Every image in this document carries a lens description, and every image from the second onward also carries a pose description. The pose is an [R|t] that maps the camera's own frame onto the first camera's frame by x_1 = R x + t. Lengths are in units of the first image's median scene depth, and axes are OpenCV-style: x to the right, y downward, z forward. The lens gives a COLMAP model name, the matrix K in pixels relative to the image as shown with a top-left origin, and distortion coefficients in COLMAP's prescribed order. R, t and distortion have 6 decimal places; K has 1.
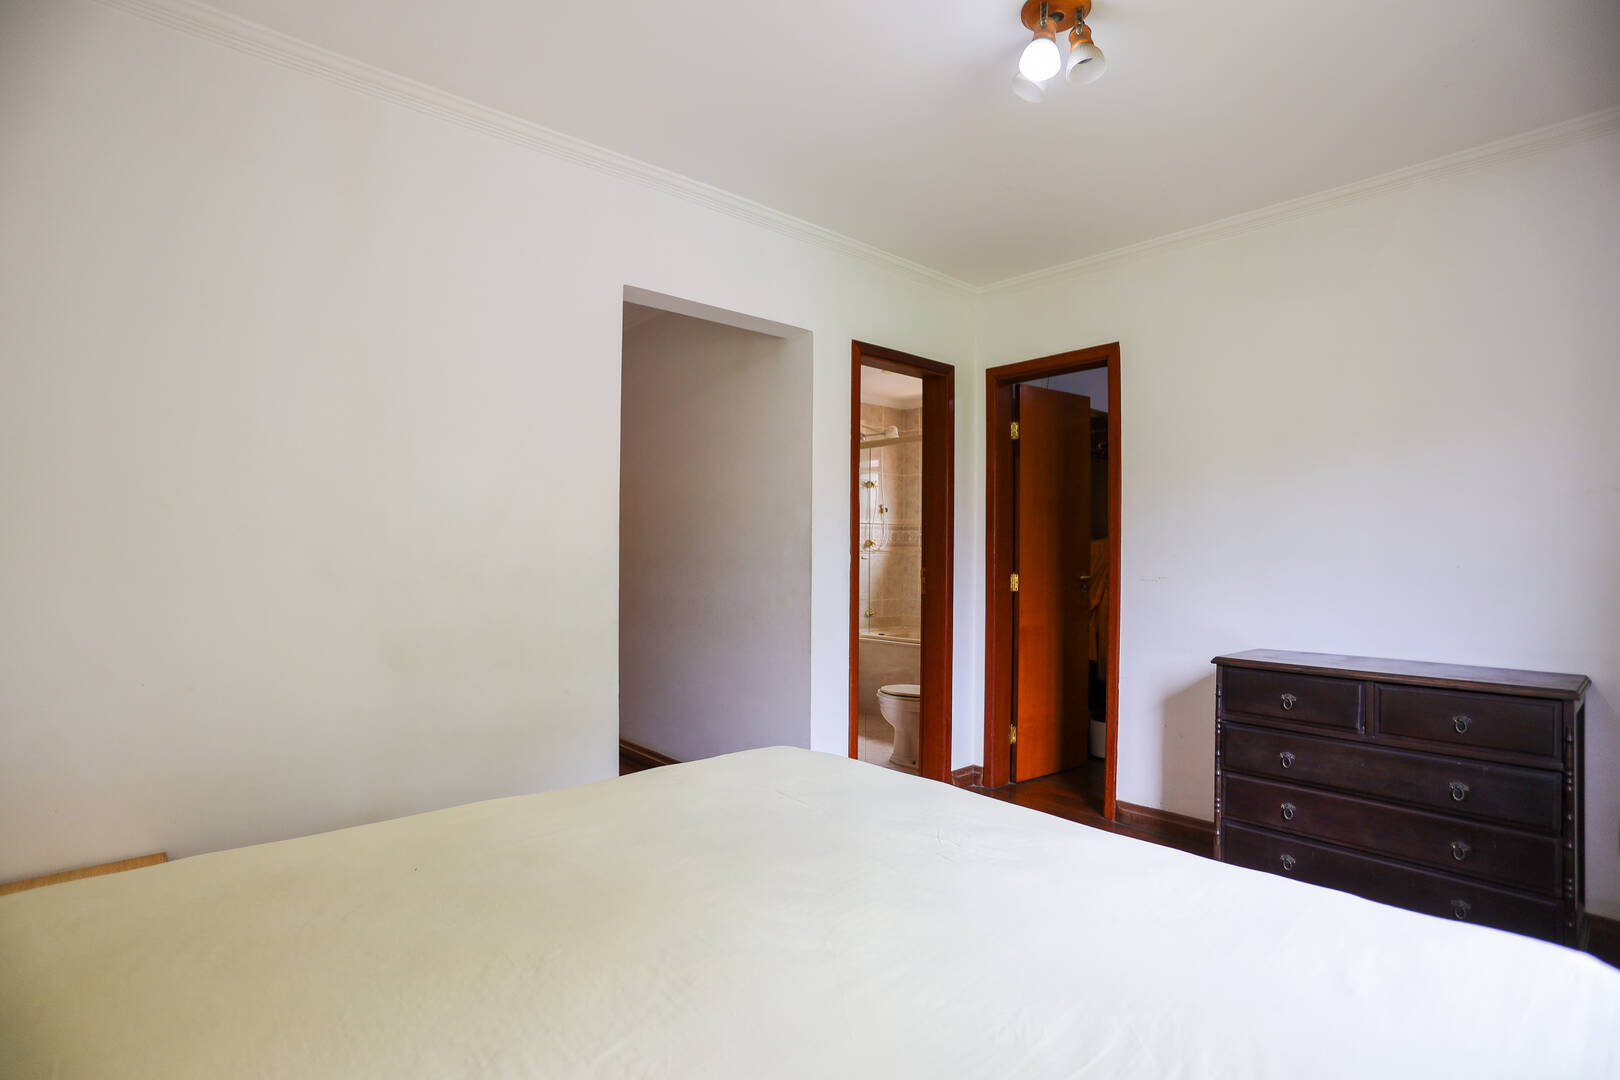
lens RADIAL K [[788.5, 0, 806.0], [0, 788.5, 550.1], [0, 0, 1]] dist [-0.075044, 0.033077]
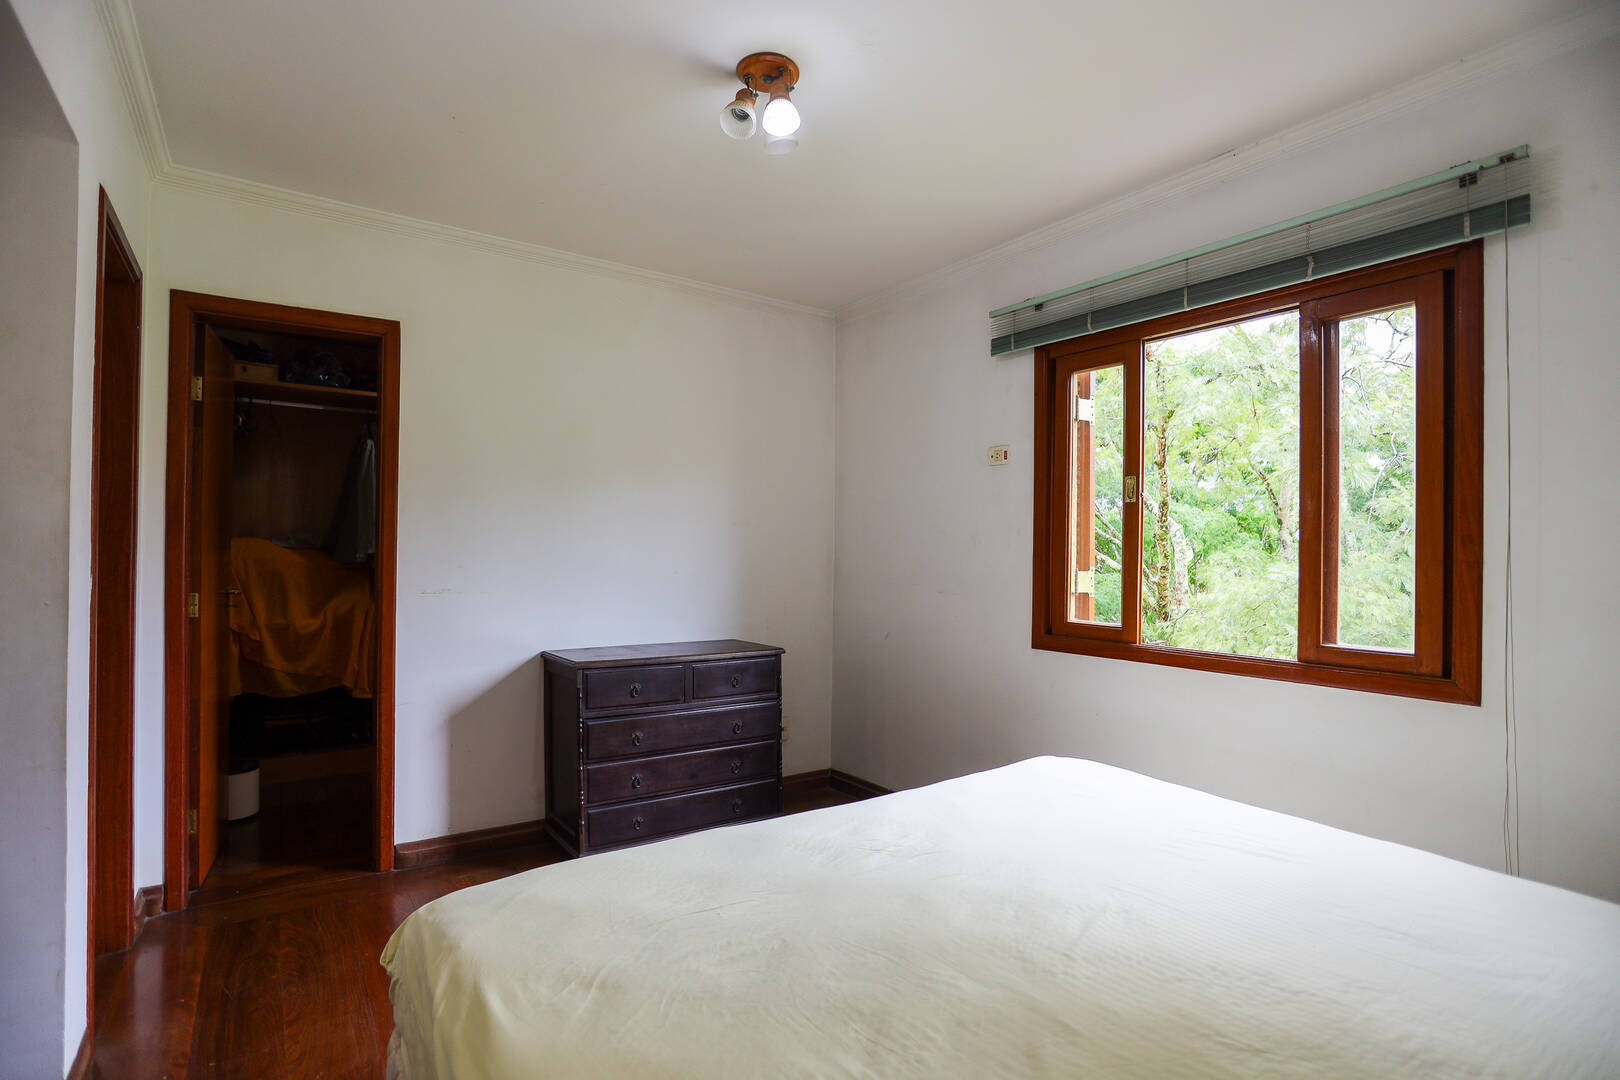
lens RADIAL K [[788.5, 0, 806.0], [0, 788.5, 550.1], [0, 0, 1]] dist [-0.075044, 0.033077]
pose [[0.108813, -0.000240, 0.994062, -0.436315], [-0.013401, 0.999909, 0.001708, -0.019930], [-0.993972, -0.013507, 0.108800, 0.474338]]
